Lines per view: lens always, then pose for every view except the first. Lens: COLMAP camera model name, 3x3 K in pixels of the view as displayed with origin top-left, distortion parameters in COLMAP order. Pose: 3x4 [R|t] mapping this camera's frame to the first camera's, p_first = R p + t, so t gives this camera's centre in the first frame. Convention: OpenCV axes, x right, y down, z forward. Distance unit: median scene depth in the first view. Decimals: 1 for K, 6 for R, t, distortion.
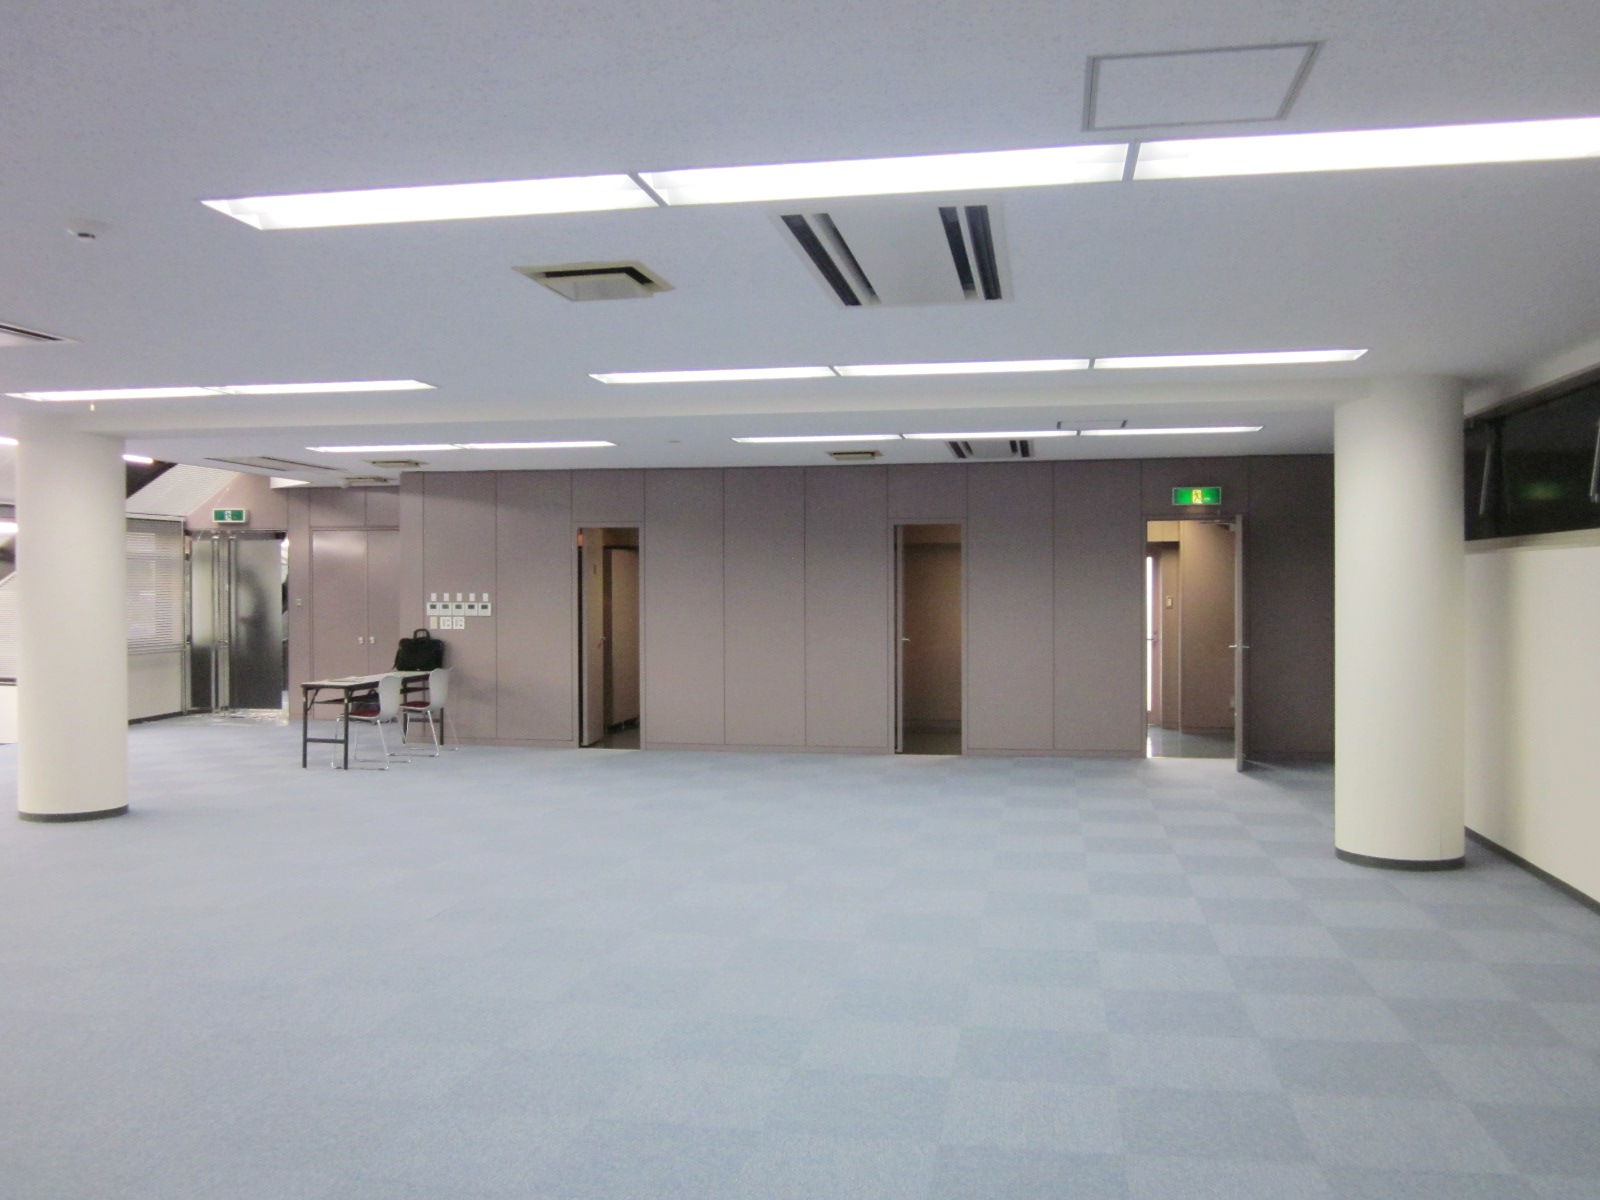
lens RADIAL K [[1329.8, 0, 811.0], [0, 1329.8, 605.8], [0, 0, 1]] dist [-0.027676, -0.017566]
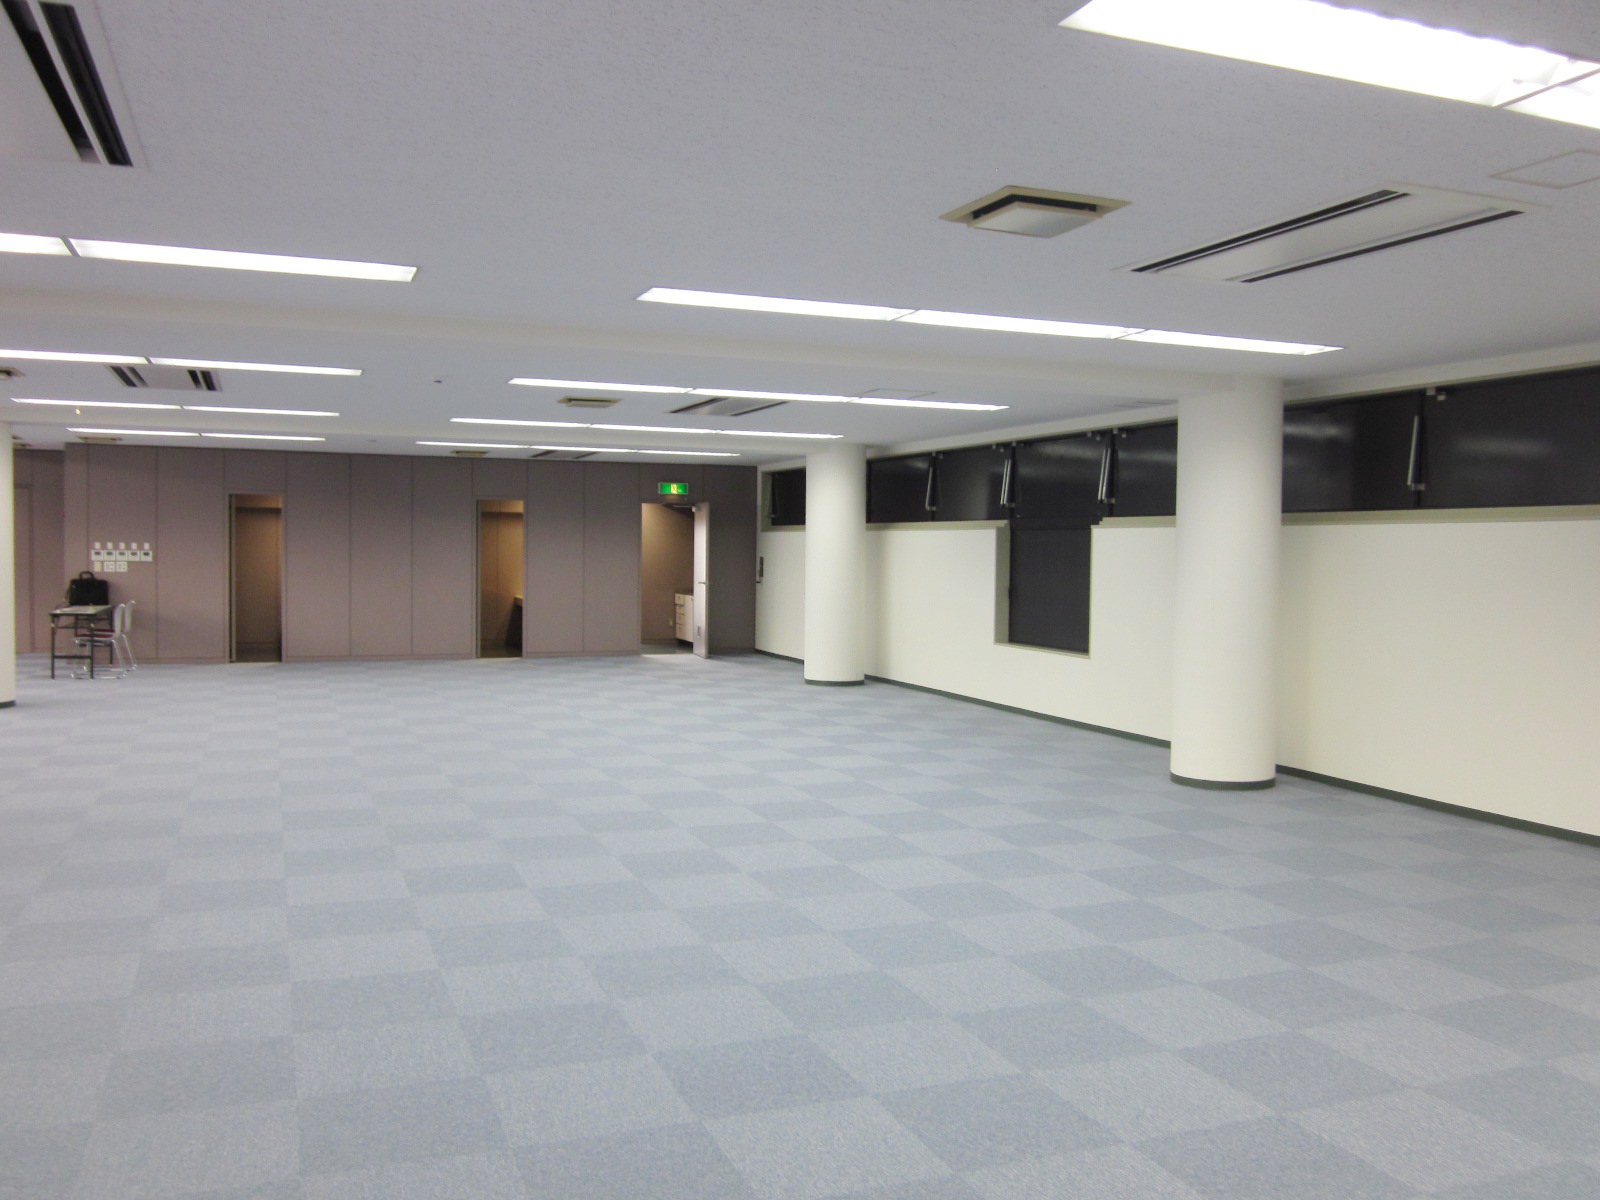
lens RADIAL K [[1329.8, 0, 798.6], [0, 1329.8, 603.1], [0, 0, 1]] dist [-0.027676, -0.017566]
pose [[0.846842, -0.009117, 0.531766, -0.388375], [-0.006509, 0.999601, 0.027504, 0.008936], [-0.531804, -0.026753, 0.846445, -0.388782]]
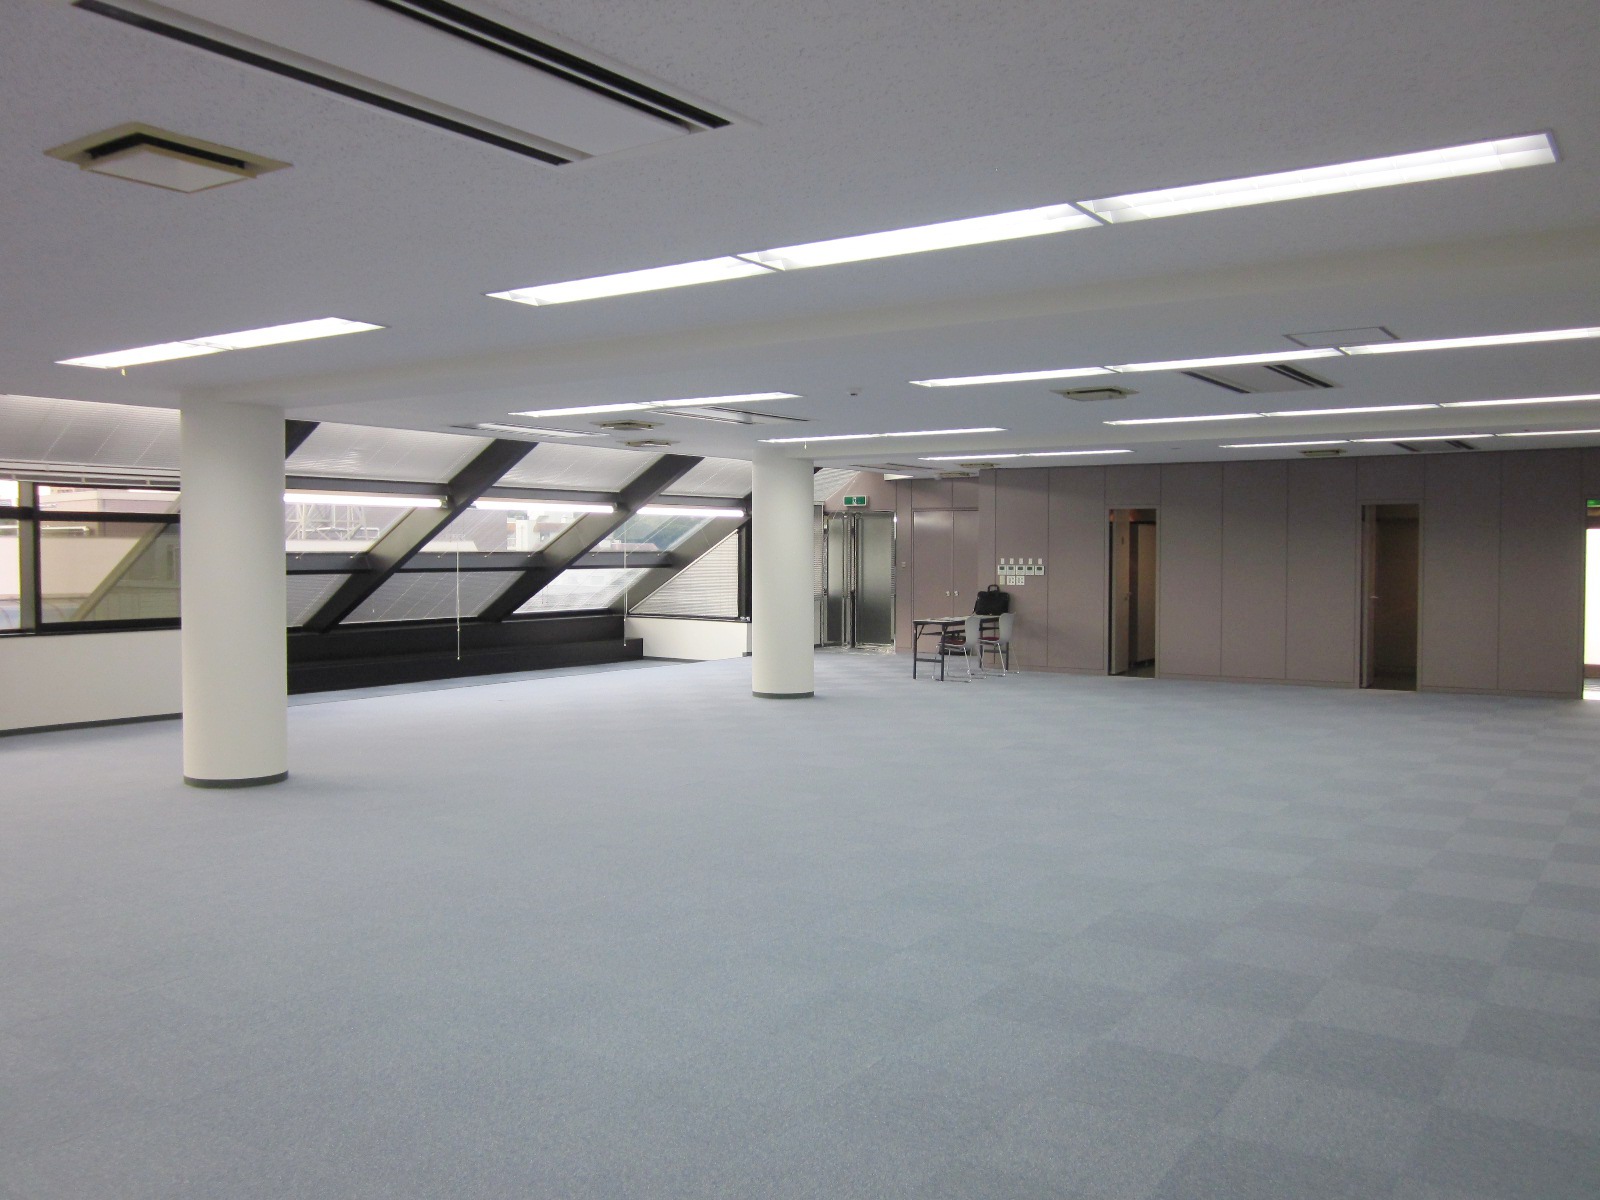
lens RADIAL K [[1329.8, 0, 811.8], [0, 1329.8, 598.6], [0, 0, 1]] dist [-0.027676, -0.017566]
pose [[0.915104, 0.015539, -0.402919, 0.086452], [-0.007136, 0.999725, 0.022348, 0.002690], [0.403156, -0.017576, 0.914963, -0.326852]]
